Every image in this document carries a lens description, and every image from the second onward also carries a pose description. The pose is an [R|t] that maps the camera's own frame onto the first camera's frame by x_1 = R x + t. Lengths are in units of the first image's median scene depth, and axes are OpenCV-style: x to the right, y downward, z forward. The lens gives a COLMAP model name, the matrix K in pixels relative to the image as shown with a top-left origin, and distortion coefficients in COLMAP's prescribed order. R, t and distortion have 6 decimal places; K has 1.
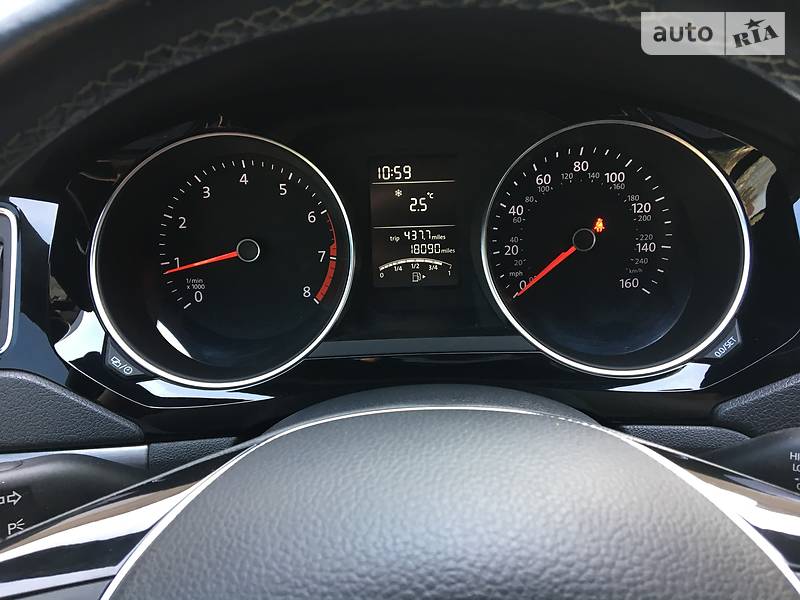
lens RADIAL K [[679.7, 0, 399.1], [0, 679.7, 300.1], [0, 0, 1]] dist [0.051446, -0.061182]
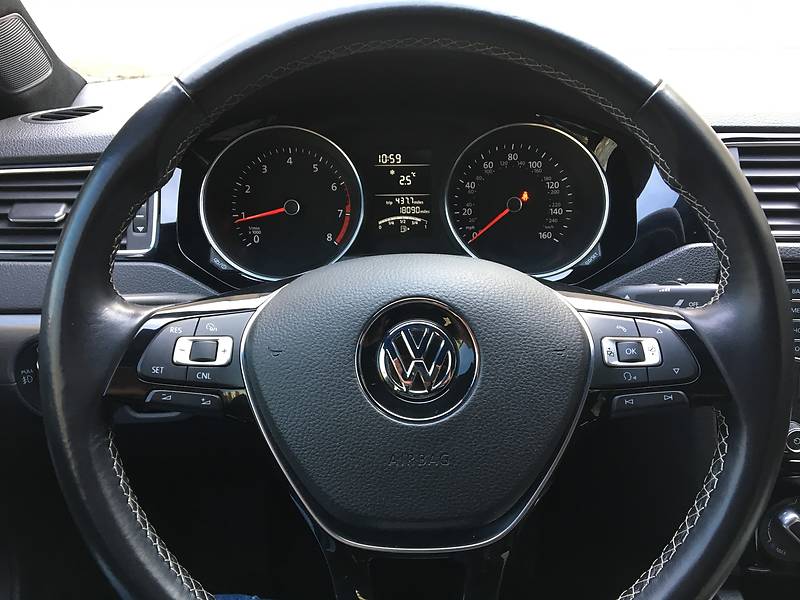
lens RADIAL K [[679.7, 0, 399.9], [0, 679.7, 300.4], [0, 0, 1]] dist [0.051446, -0.061182]
pose [[0.999716, 0.015845, 0.017804, -0.006404], [-0.014656, 0.997778, -0.065002, 0.222866], [-0.018795, 0.064722, 0.997726, -0.482651]]
